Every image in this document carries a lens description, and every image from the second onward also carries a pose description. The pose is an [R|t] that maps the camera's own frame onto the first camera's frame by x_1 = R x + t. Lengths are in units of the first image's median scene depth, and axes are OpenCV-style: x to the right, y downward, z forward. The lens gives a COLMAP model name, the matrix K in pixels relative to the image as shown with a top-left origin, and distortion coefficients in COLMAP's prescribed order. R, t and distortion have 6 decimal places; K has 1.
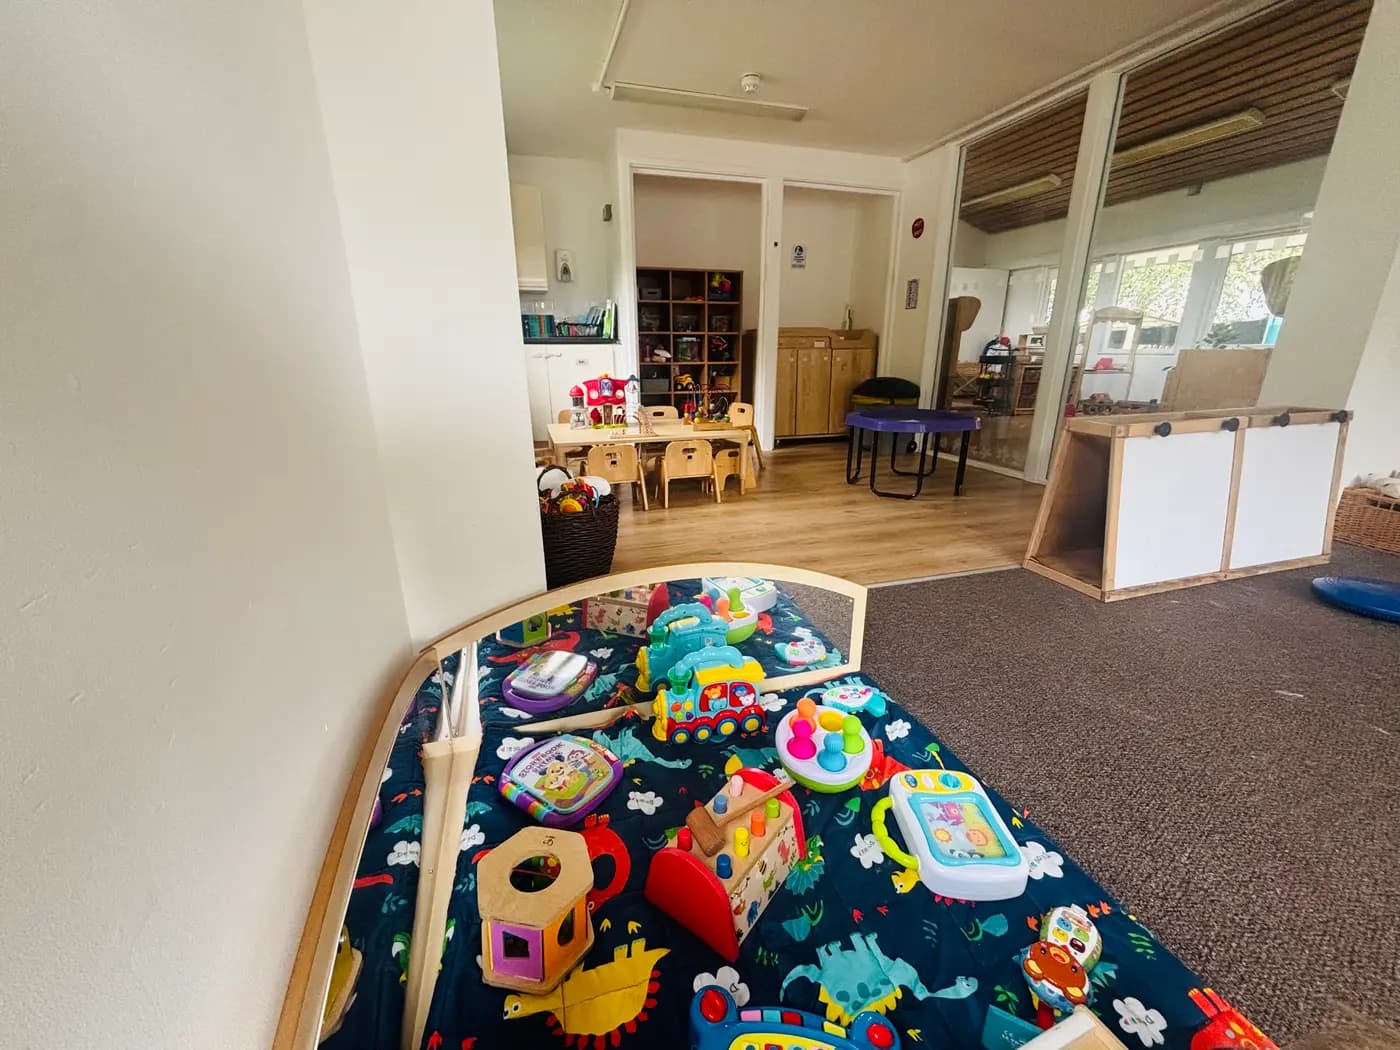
lens RADIAL K [[562.1, 0, 700.0], [0, 562.1, 525.0], [0, 0, 1]] dist [0.001754, 0.000293]
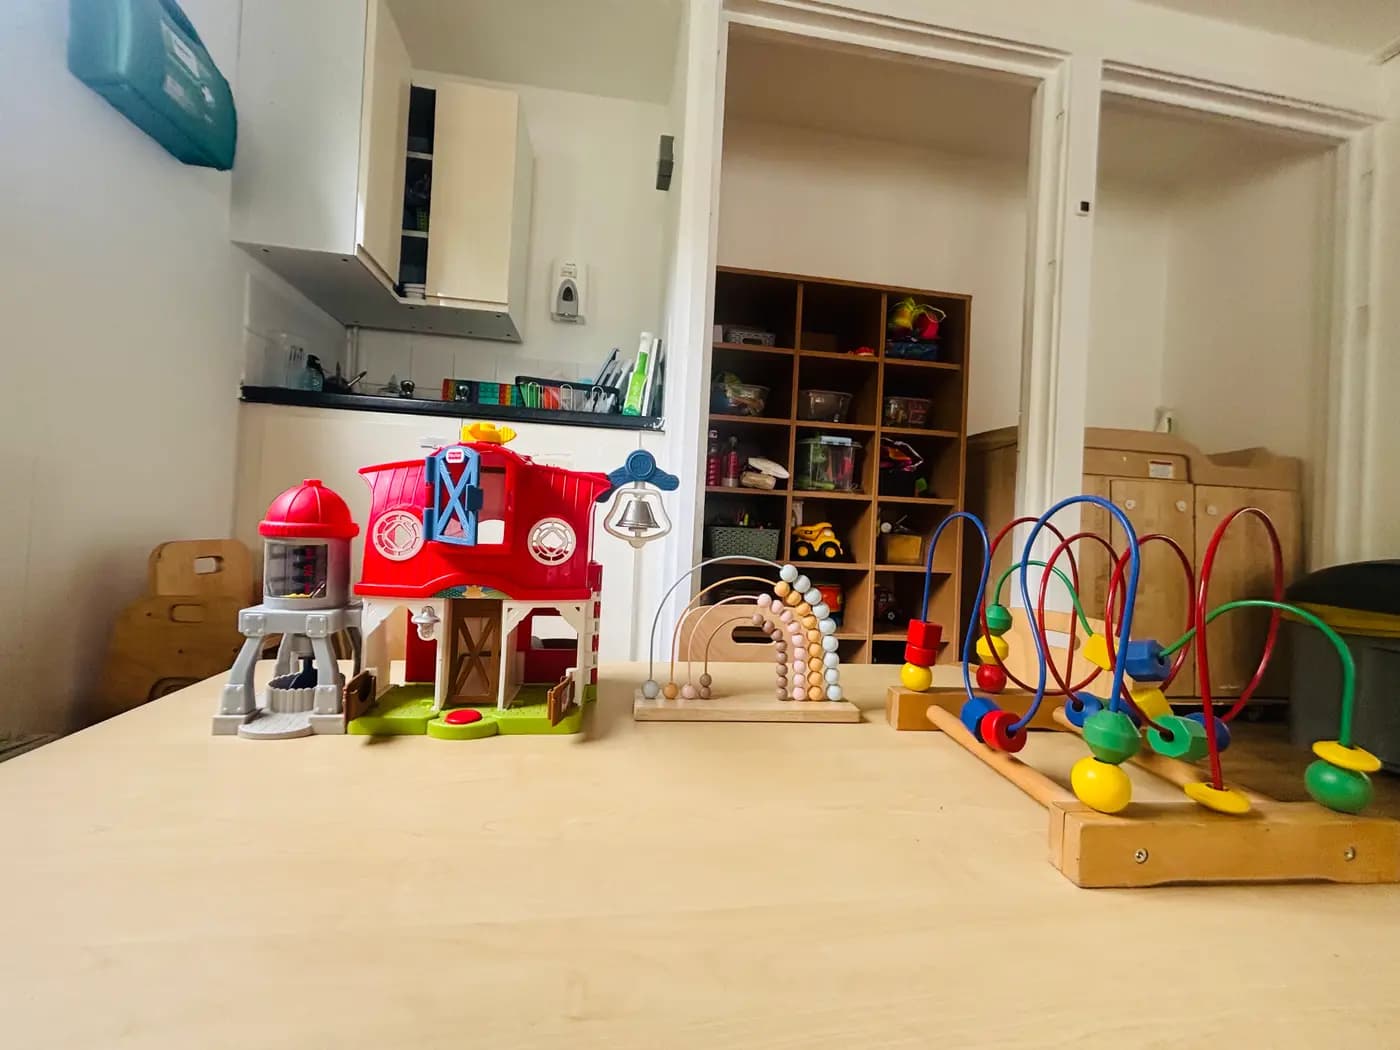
lens RADIAL K [[562.1, 0, 700.0], [0, 562.1, 525.0], [0, 0, 1]] dist [0.001754, 0.000293]
pose [[0.987468, 0.054873, -0.147970, -0.052691], [-0.097079, 0.950431, -0.295392, -0.142282], [0.124426, 0.306055, 0.943848, 0.625358]]
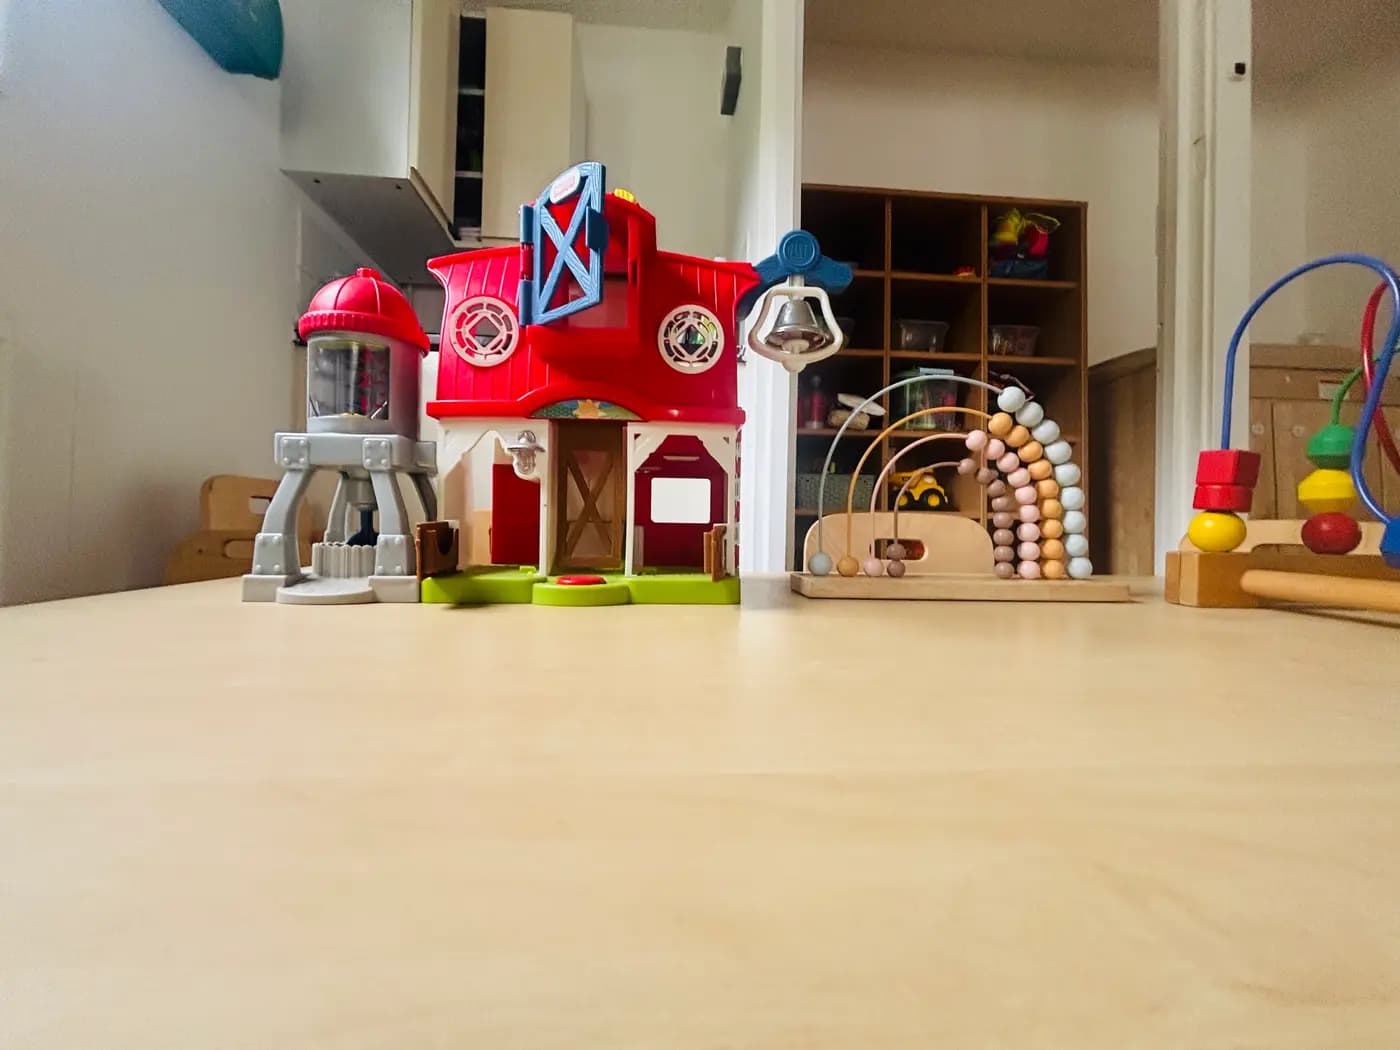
lens RADIAL K [[562.1, 0, 700.0], [0, 562.1, 525.0], [0, 0, 1]] dist [0.001754, 0.000293]
pose [[0.974759, 0.021748, -0.222196, -0.083747], [-0.089709, 0.949518, -0.300612, -0.116955], [0.204442, 0.312958, 0.927503, 0.670322]]
